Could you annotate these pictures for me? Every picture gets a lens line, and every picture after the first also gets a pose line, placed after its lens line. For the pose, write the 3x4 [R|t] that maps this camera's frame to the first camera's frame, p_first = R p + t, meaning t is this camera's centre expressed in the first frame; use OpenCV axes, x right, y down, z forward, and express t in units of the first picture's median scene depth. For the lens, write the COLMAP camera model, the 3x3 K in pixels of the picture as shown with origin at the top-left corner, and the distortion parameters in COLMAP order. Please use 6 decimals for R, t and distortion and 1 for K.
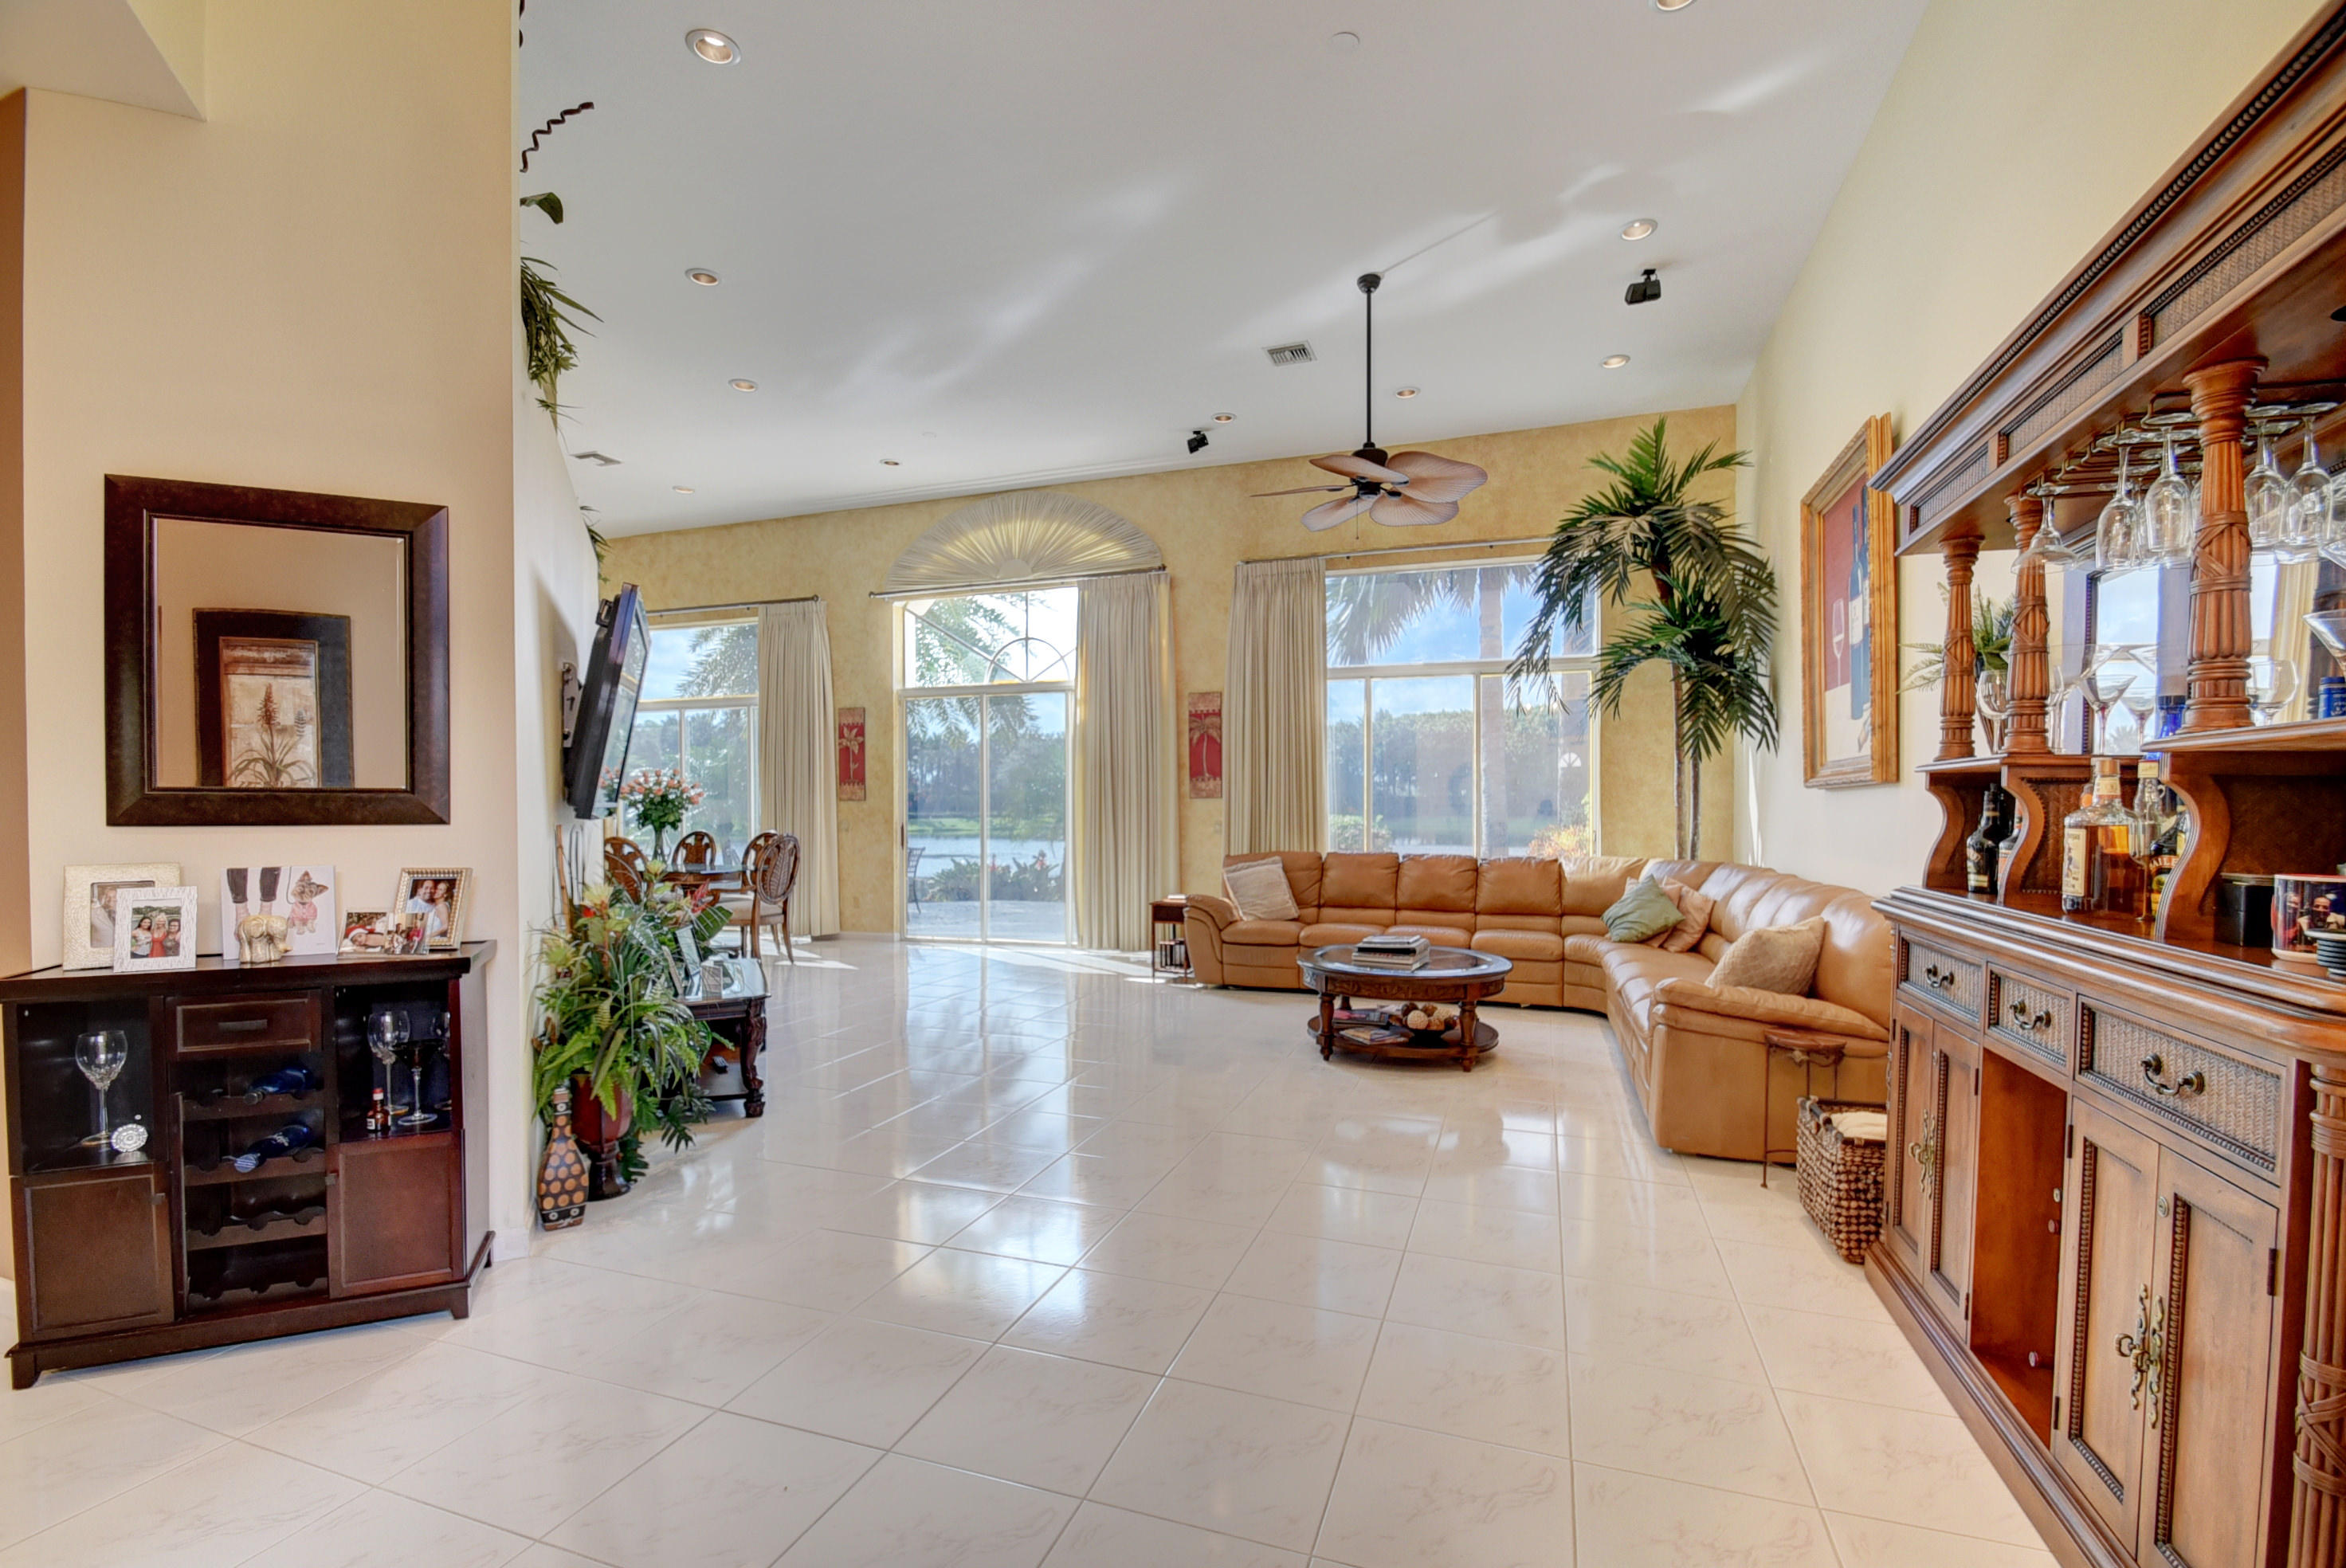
lens RADIAL K [[1024.4, 0, 1171.9], [0, 1024.4, 830.6], [0, 0, 1]] dist [-0.002364, -0.007880]
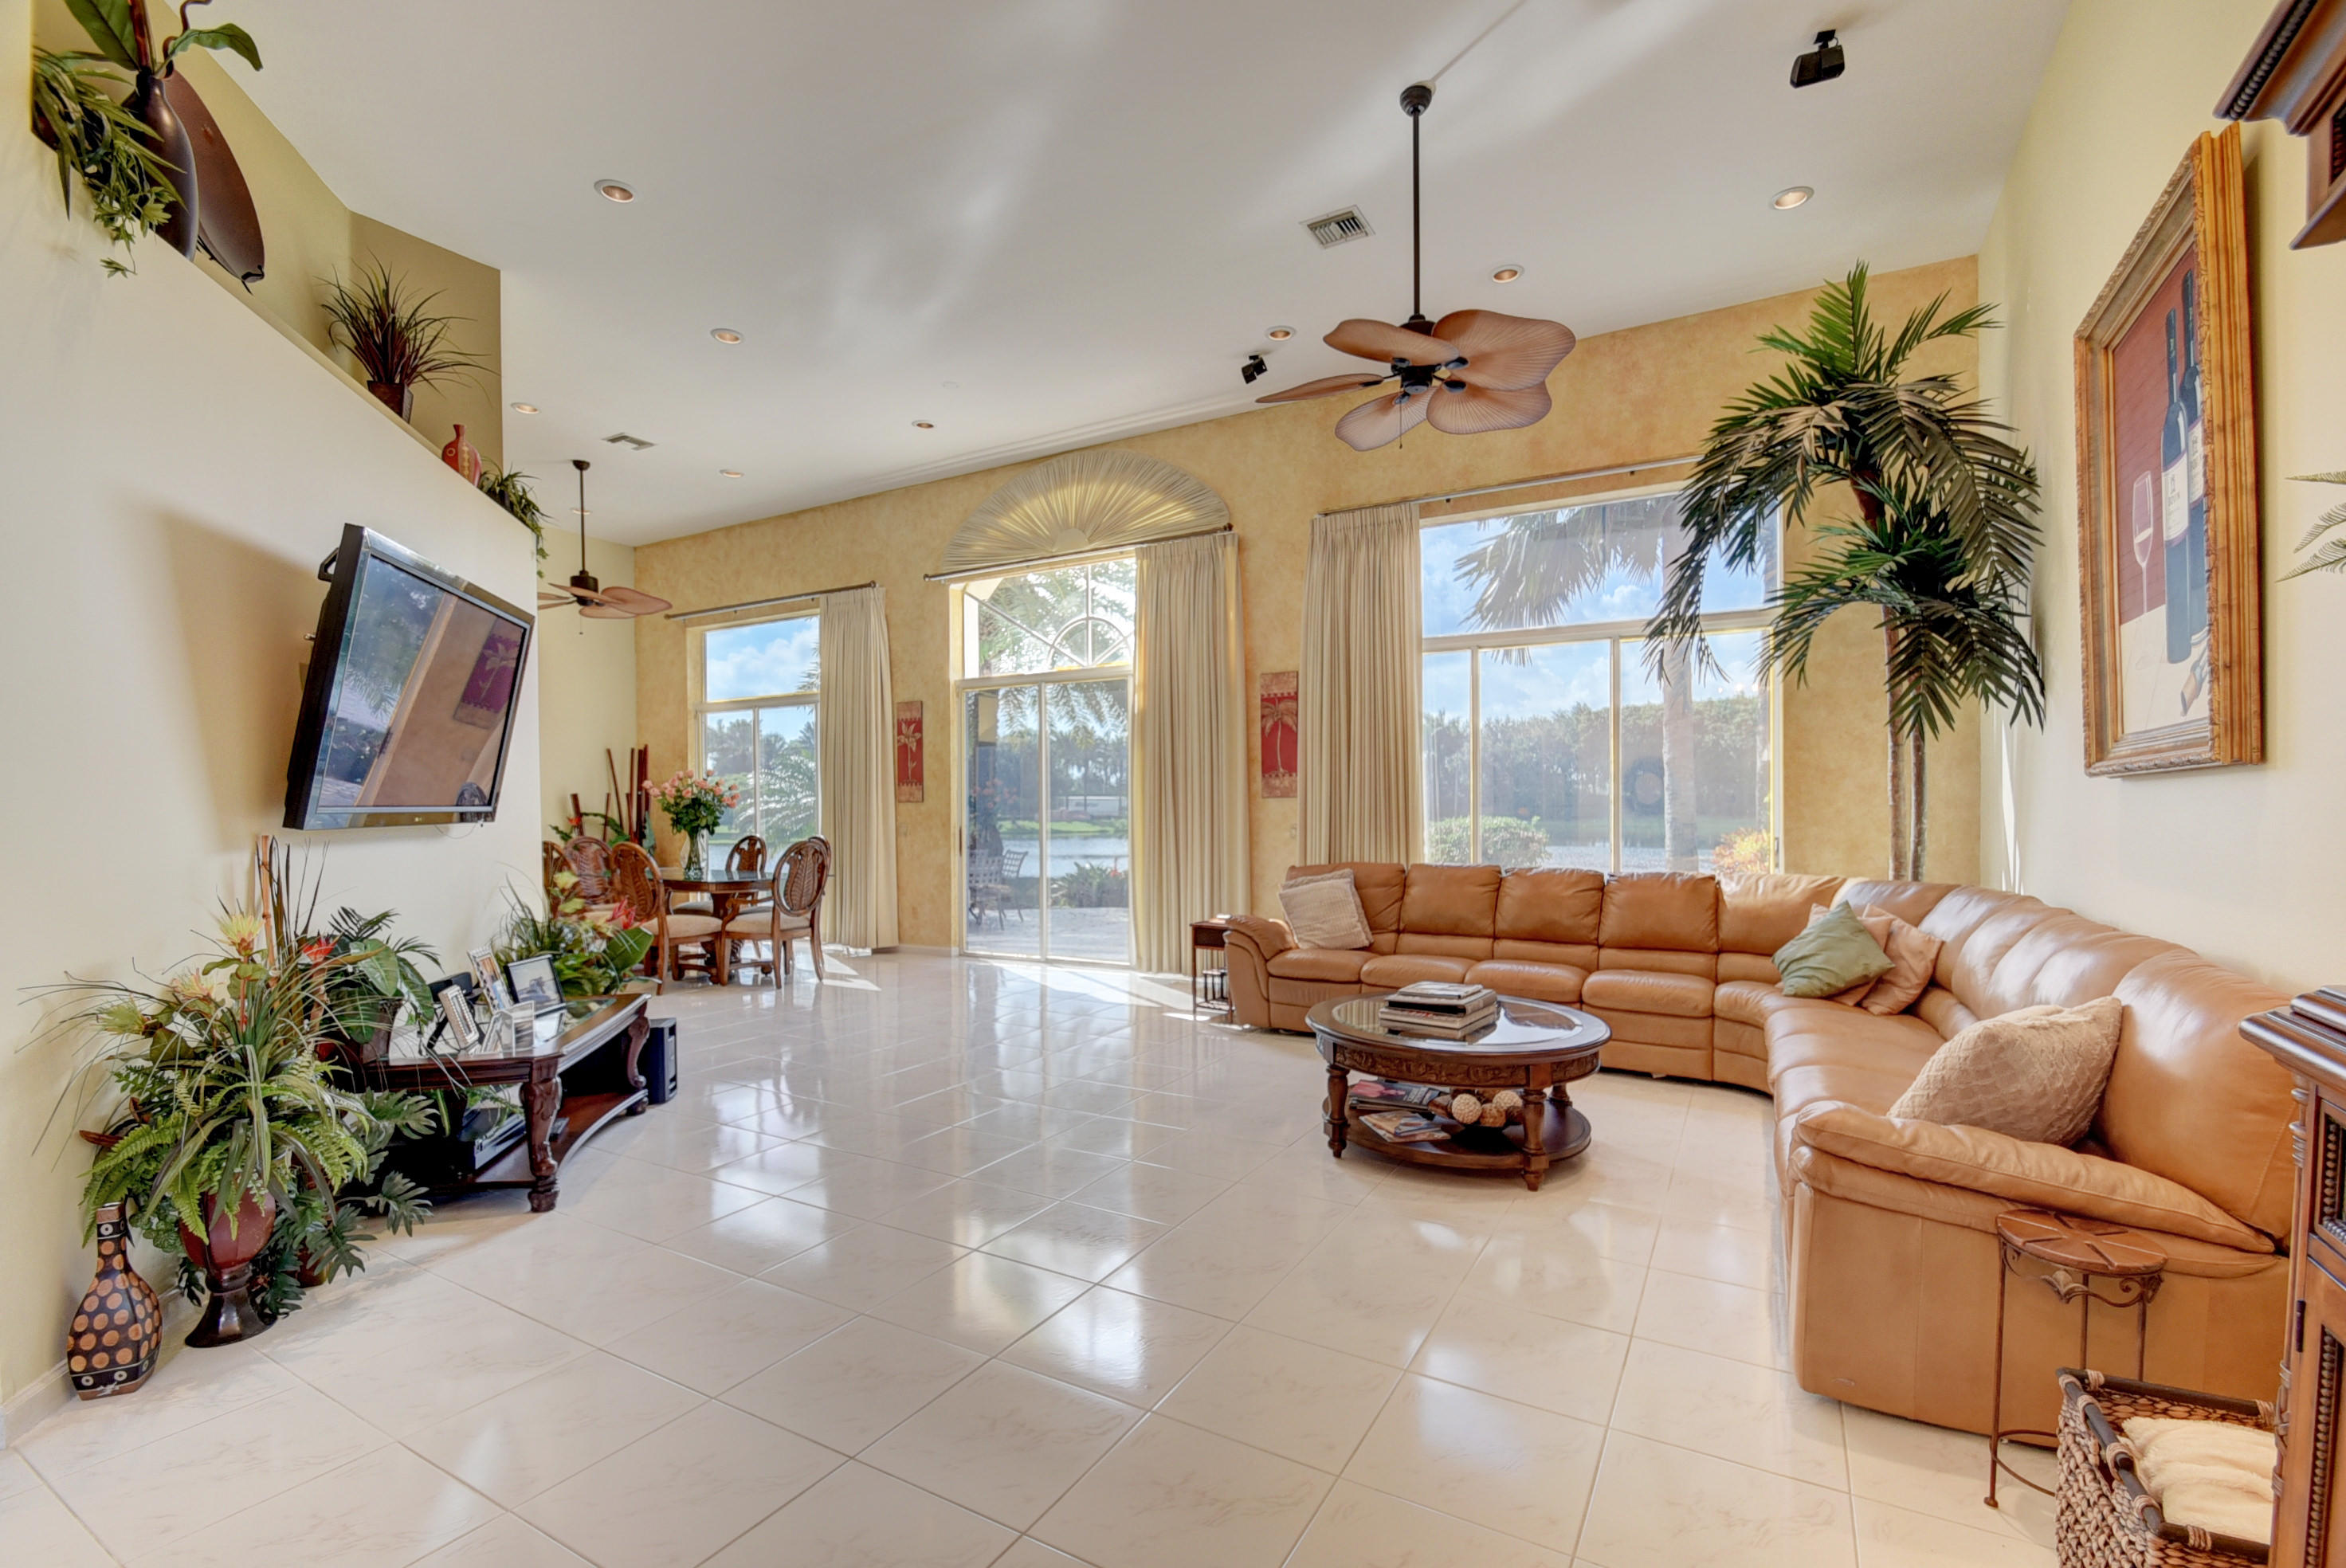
lens RADIAL K [[1024.4, 0, 1173.2], [0, 1024.4, 826.4], [0, 0, 1]] dist [-0.002364, -0.007880]
pose [[0.983465, -0.000215, -0.181097, 0.108755], [-0.000830, 0.999983, -0.005697, -0.003418], [0.181095, 0.005753, 0.983449, 0.171479]]
